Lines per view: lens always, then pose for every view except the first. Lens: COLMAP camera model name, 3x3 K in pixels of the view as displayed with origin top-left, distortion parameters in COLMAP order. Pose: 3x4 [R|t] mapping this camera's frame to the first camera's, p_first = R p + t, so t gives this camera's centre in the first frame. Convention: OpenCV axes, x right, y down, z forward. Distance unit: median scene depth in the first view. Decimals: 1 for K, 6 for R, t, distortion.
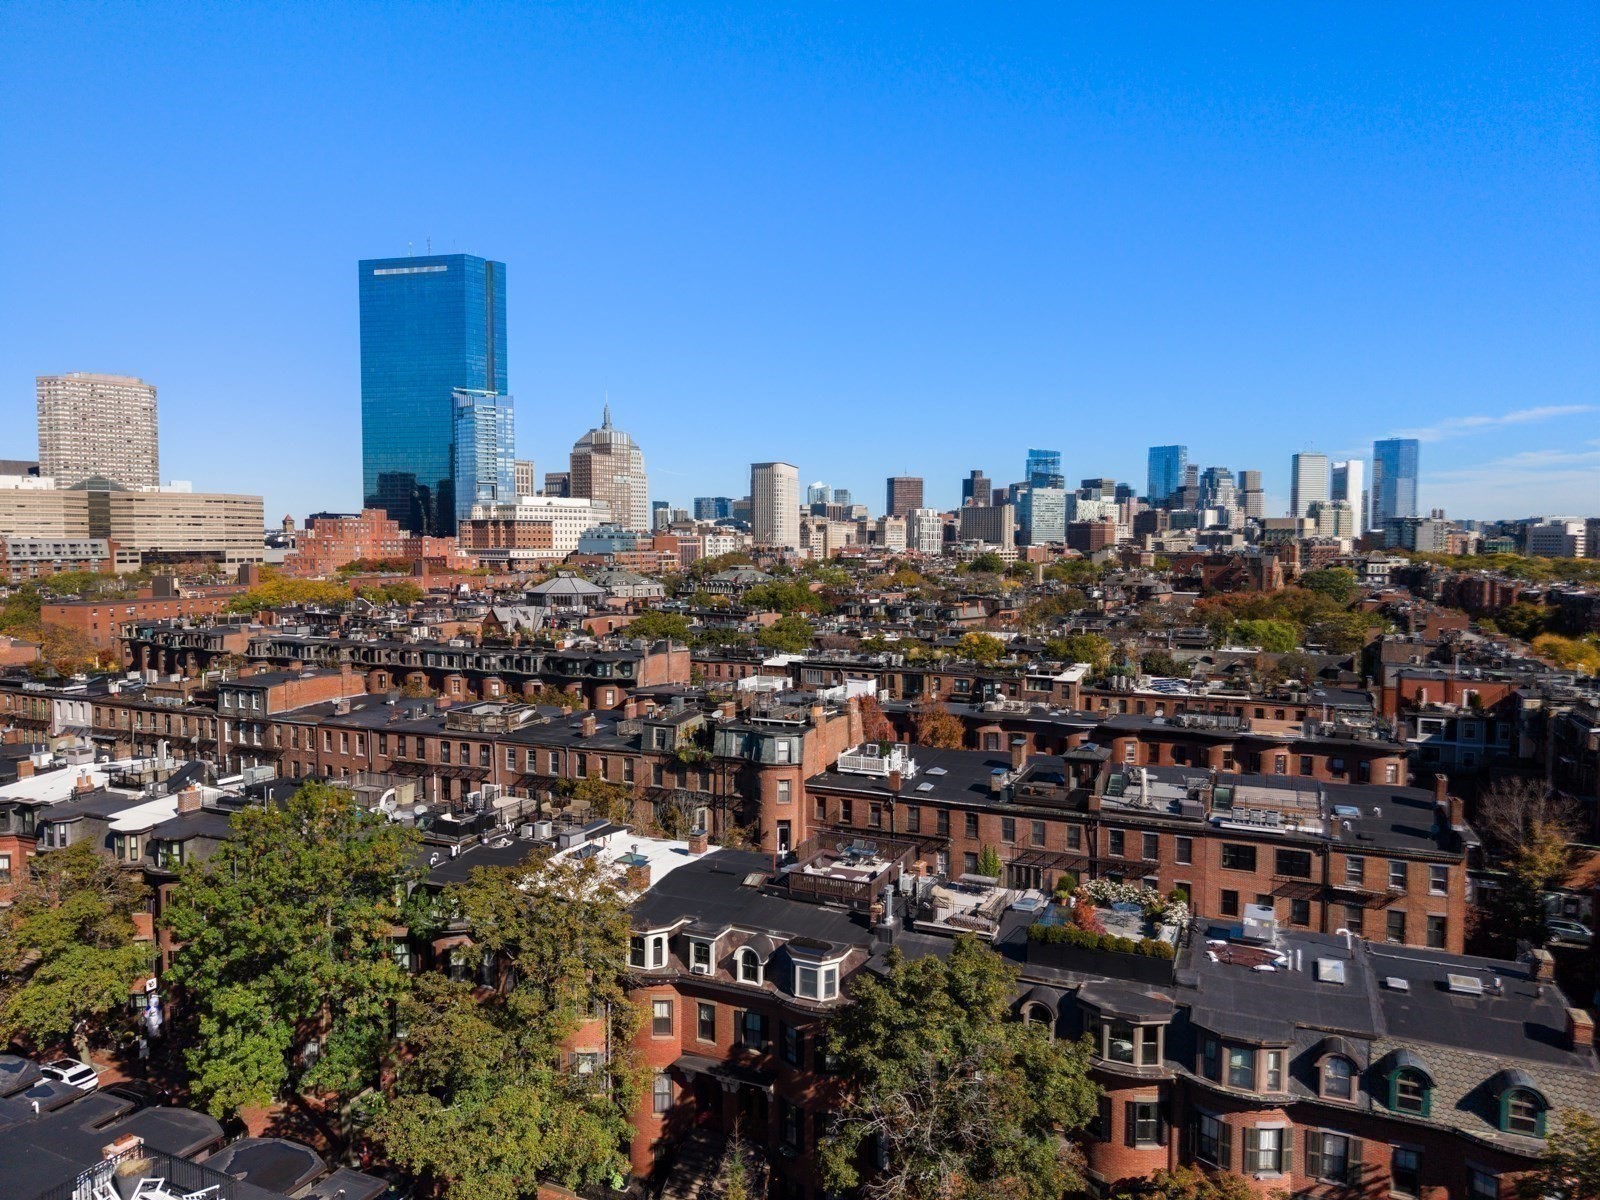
lens RADIAL K [[1118.8, 0, 803.2], [0, 1118.8, 564.1], [0, 0, 1]] dist [0.067471, -0.101380]
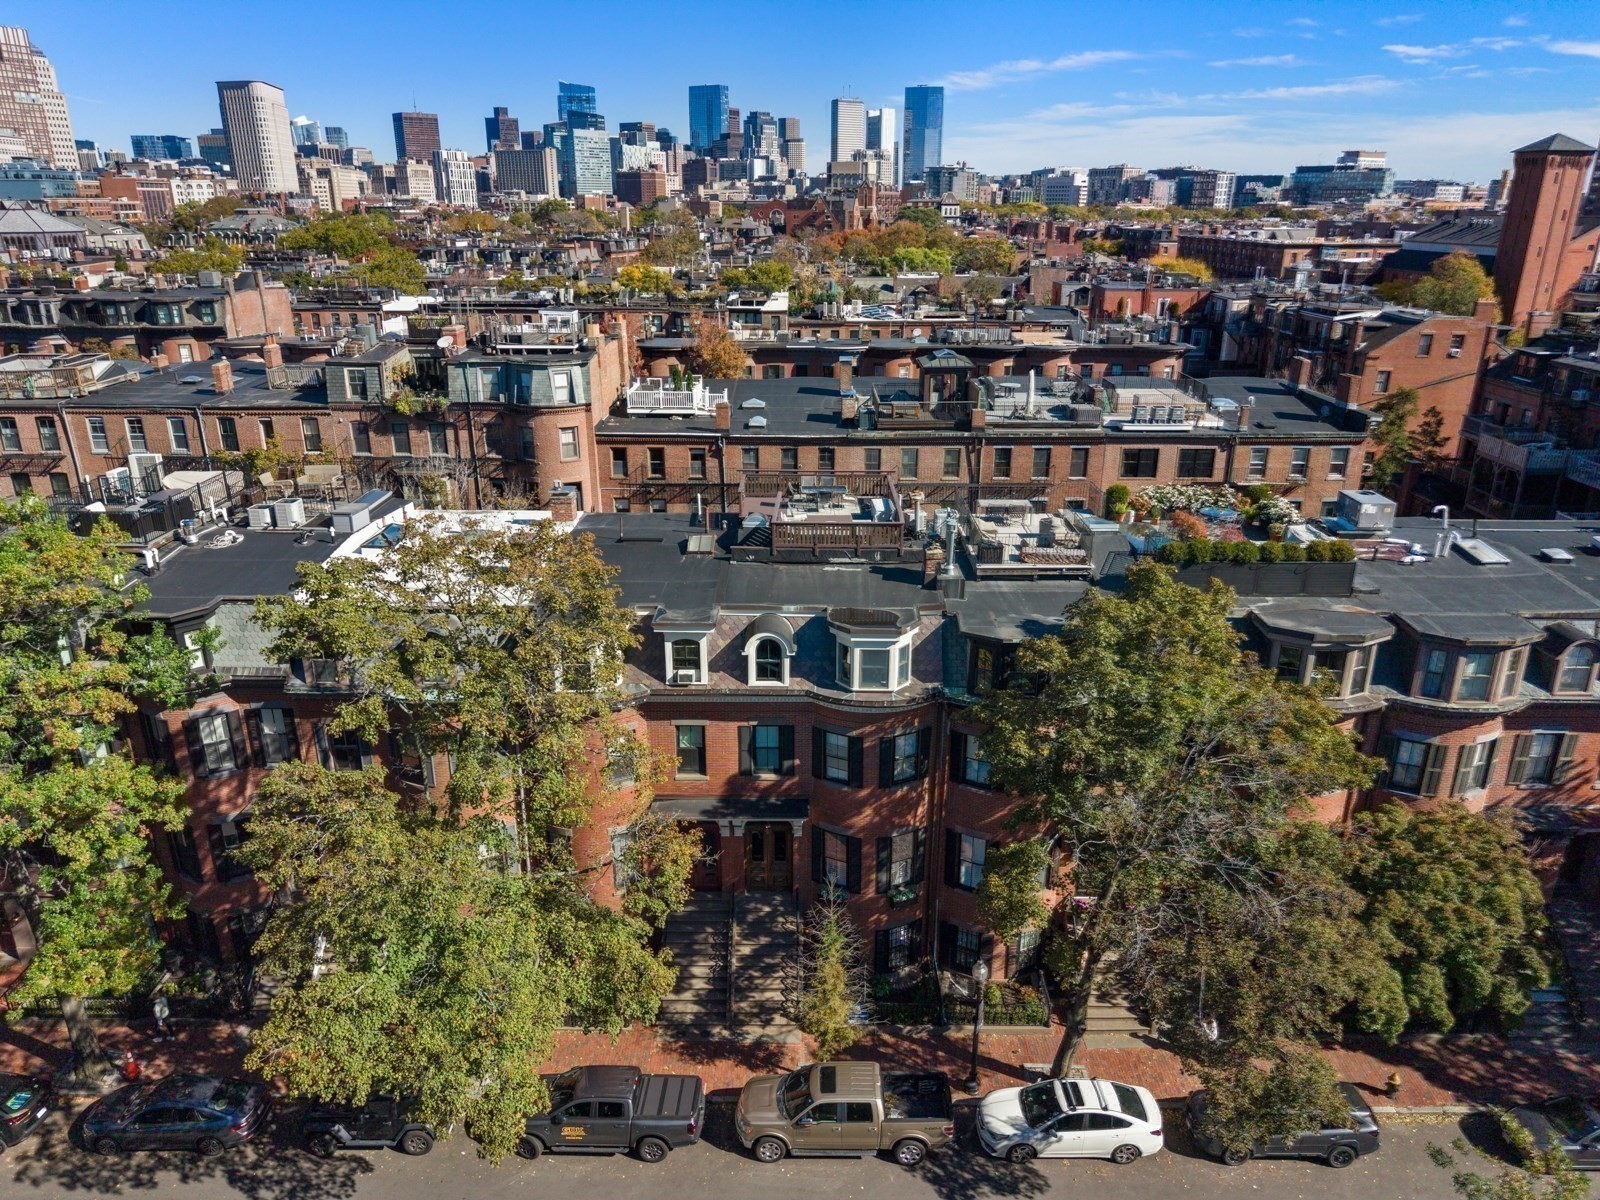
lens RADIAL K [[1150.1, 0, 800.0], [0, 1150.1, 600.0], [0, 0, 1]] dist [0.050812, -0.067614]
pose [[0.914694, -0.135065, 0.380909, -0.150843], [0.014720, 0.953012, 0.302576, 0.065345], [-0.403878, -0.271157, 0.873702, 0.225505]]
